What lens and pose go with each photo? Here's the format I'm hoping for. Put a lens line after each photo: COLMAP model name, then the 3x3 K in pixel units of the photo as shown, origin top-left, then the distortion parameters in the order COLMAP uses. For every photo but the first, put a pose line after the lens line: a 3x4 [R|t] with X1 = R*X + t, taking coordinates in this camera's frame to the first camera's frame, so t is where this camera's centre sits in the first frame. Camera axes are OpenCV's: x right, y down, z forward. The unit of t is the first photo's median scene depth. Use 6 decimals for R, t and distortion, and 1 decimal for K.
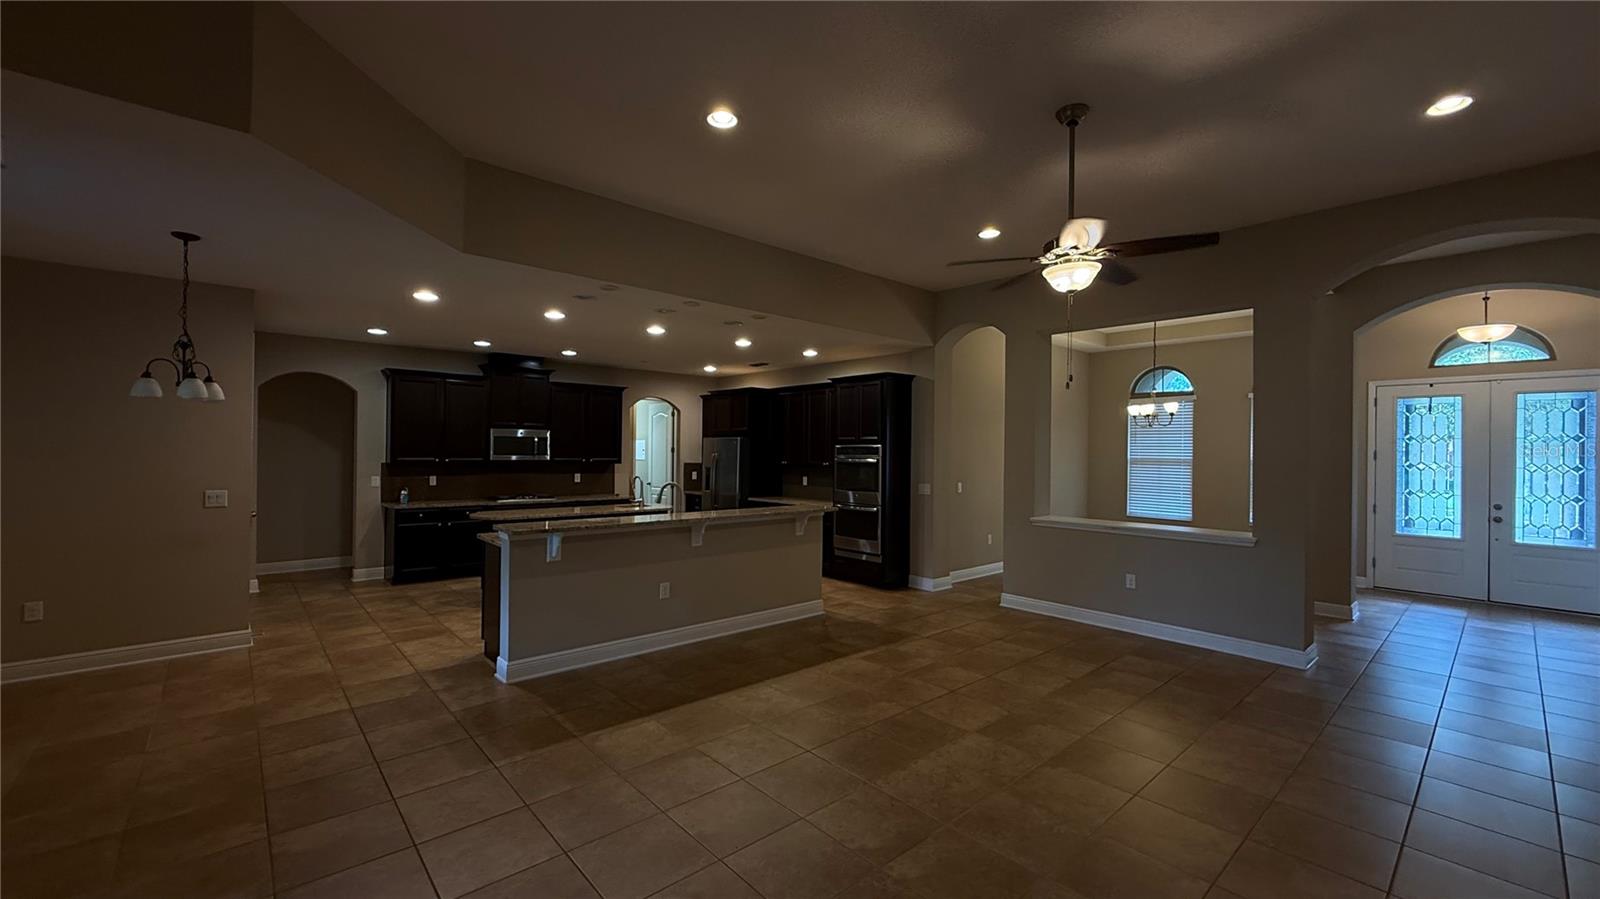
lens RADIAL K [[635.9, 0, 795.2], [0, 635.9, 447.8], [0, 0, 1]] dist [-0.000093, 0.000159]
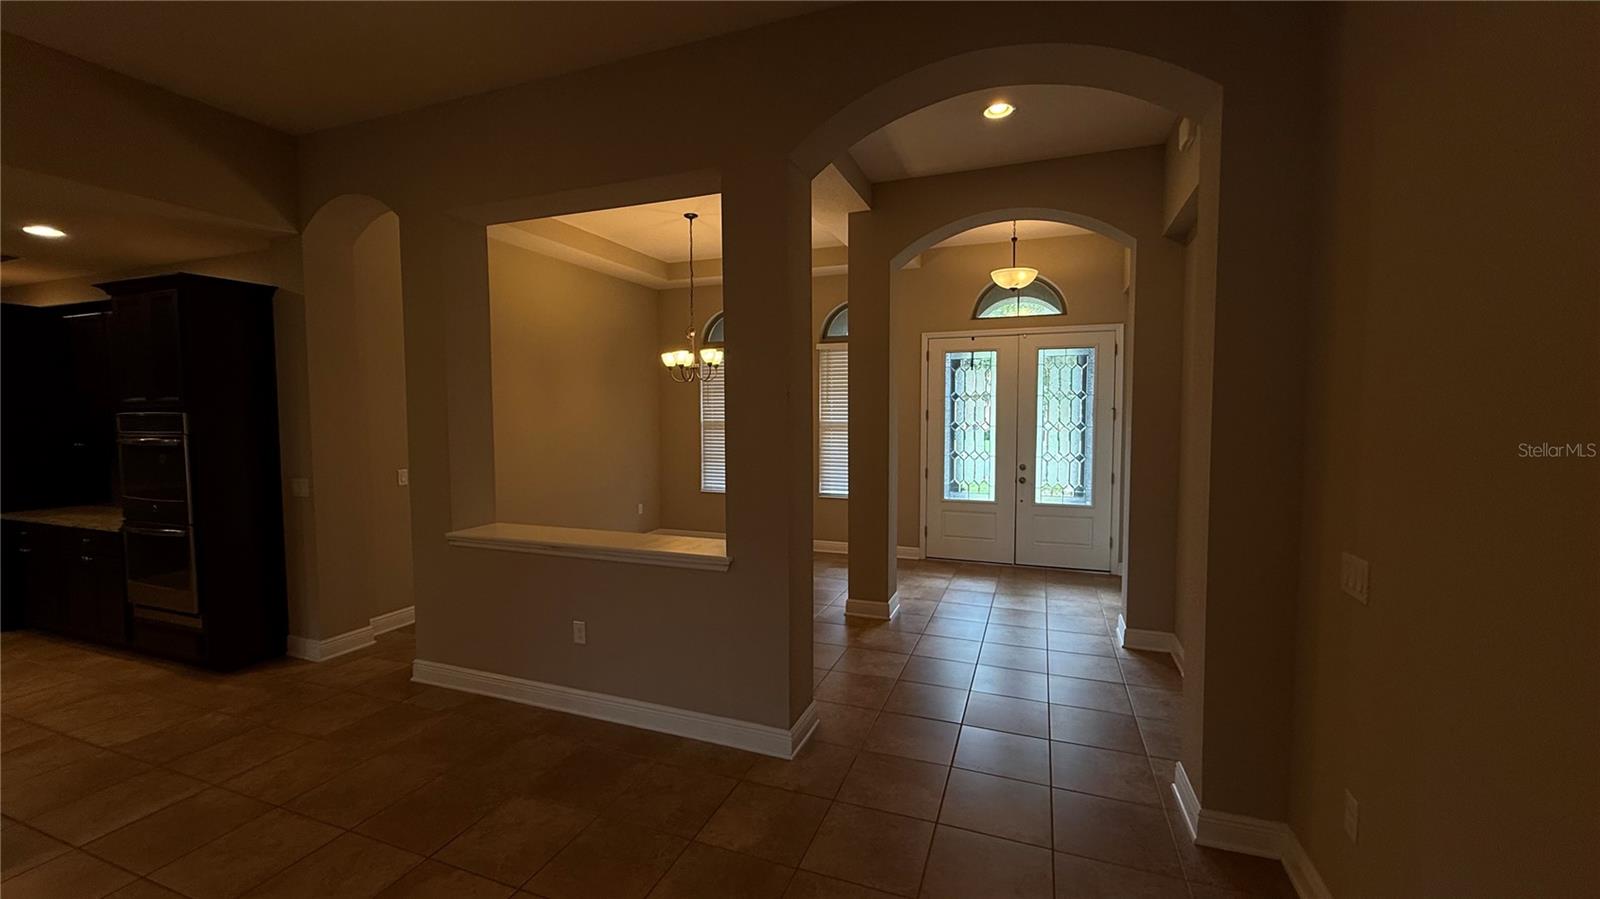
lens RADIAL K [[635.9, 0, 795.2], [0, 635.9, 447.8], [0, 0, 1]] dist [-0.000093, 0.000159]
pose [[0.887850, -0.040359, 0.458360, 0.354624], [0.011736, 0.997808, 0.065125, -0.002872], [-0.459984, -0.052442, 0.886377, 0.302842]]
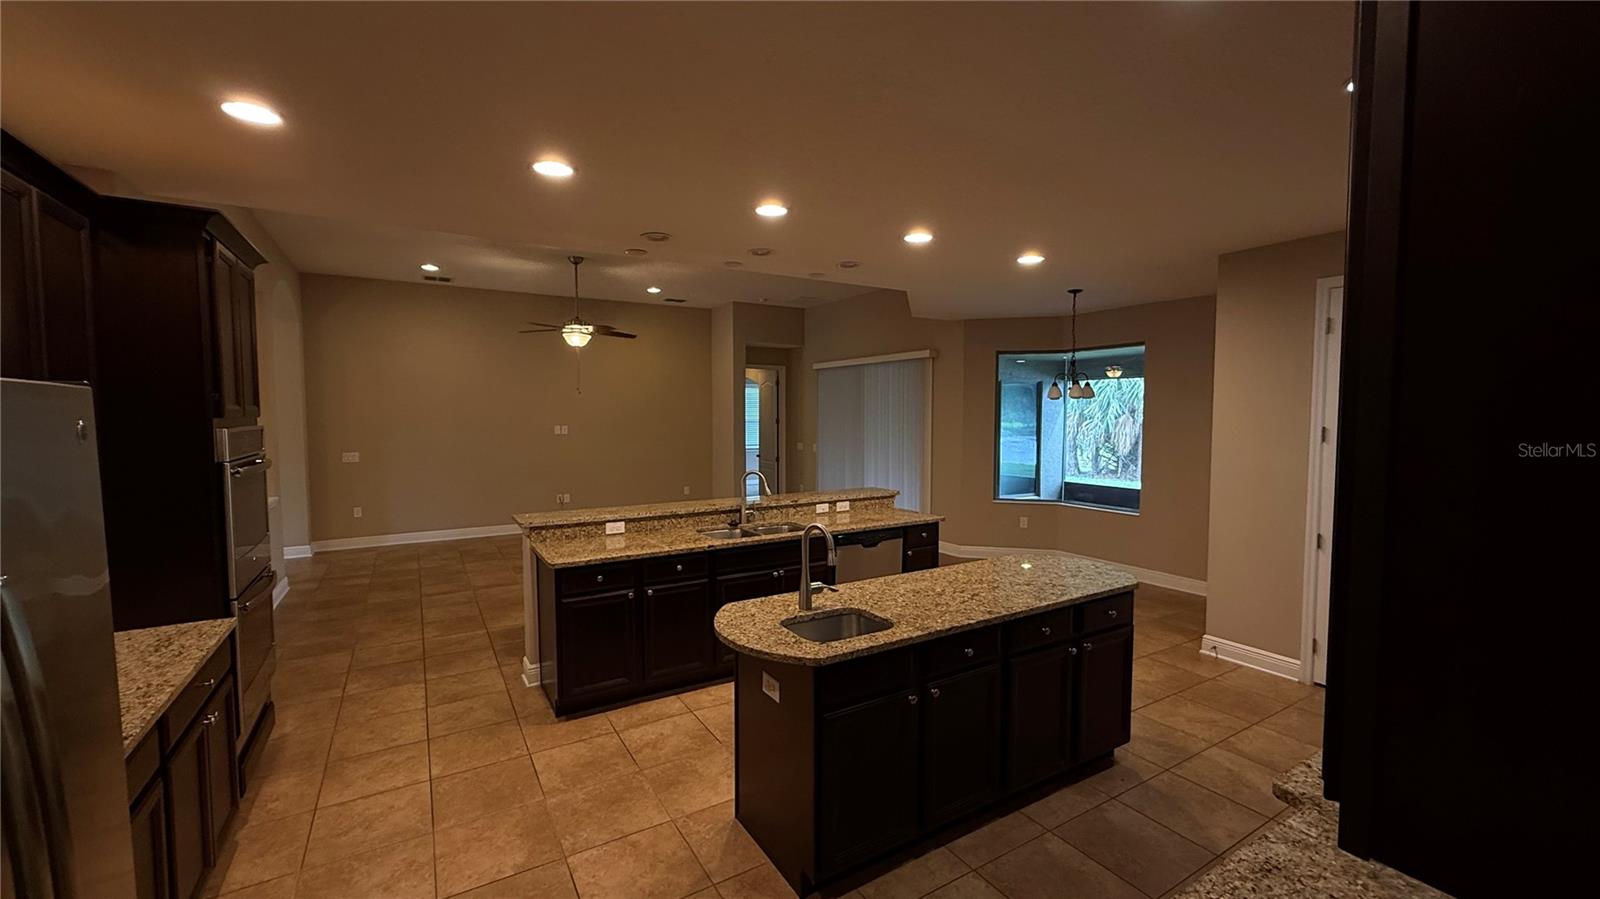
lens RADIAL K [[630.0, 0, 802.4], [0, 630.0, 444.7], [0, 0, 1]] dist [0.000020, 0.000028]
pose [[-0.982016, -0.022160, 0.187492, -0.317963], [-0.012791, 0.998615, 0.051030, -0.018912], [-0.188363, 0.047714, -0.980940, 1.378809]]
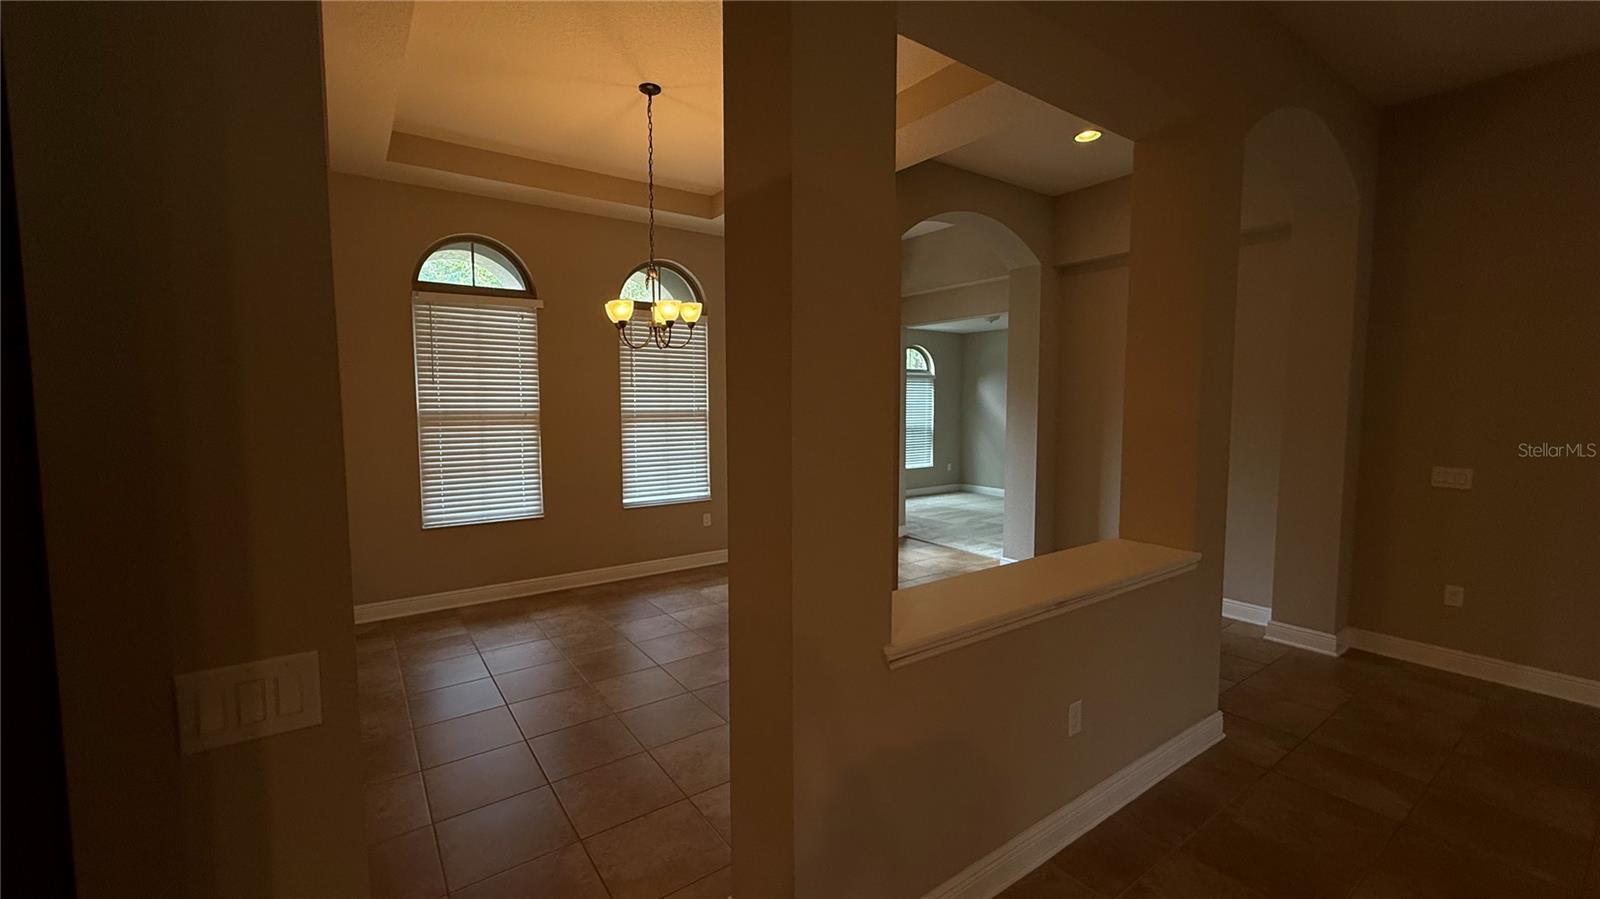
lens RADIAL K [[635.9, 0, 795.2], [0, 635.9, 447.8], [0, 0, 1]] dist [-0.000093, 0.000159]
pose [[0.114702, -0.086622, 0.989616, 0.092413], [-0.002115, 0.996168, 0.087440, -0.000136], [-0.993398, -0.012123, 0.114079, 0.916761]]
